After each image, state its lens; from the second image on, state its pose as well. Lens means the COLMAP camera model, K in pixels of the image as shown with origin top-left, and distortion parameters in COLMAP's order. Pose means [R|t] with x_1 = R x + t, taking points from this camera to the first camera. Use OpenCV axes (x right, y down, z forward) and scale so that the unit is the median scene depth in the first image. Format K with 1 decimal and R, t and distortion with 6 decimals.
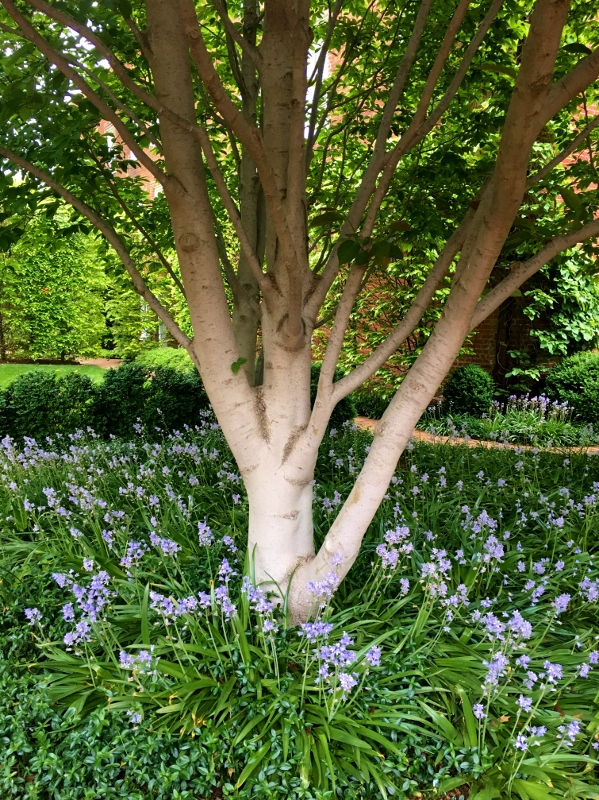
lens RADIAL K [[691.0, 0, 299.5], [0, 691.0, 400.0], [0, 0, 1]] dist [0.063361, -0.015632]
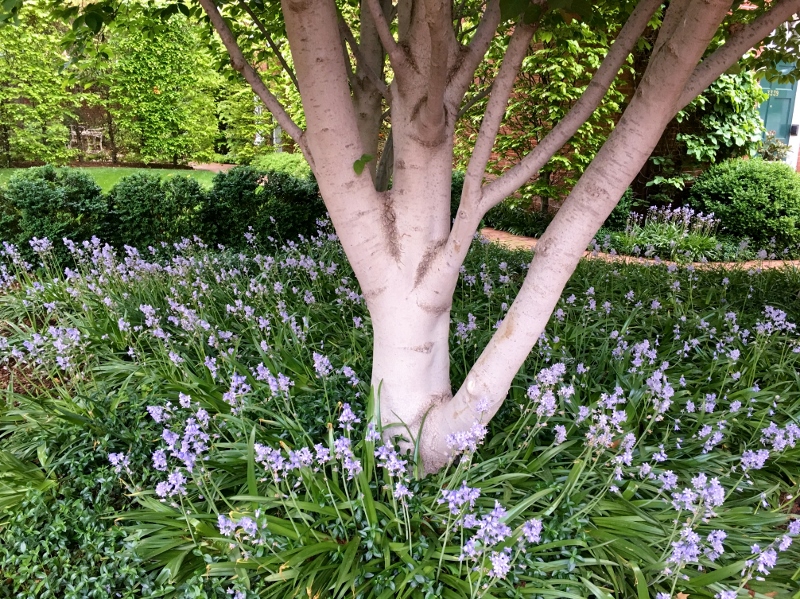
lens RADIAL K [[691.0, 0, 400.0], [0, 691.0, 299.5], [0, 0, 1]] dist [0.063361, -0.015632]
pose [[0.999632, 0.014496, -0.022907, -0.021563], [-0.011419, 0.991557, 0.129165, 0.001380], [0.024586, -0.128856, 0.991359, 0.165711]]
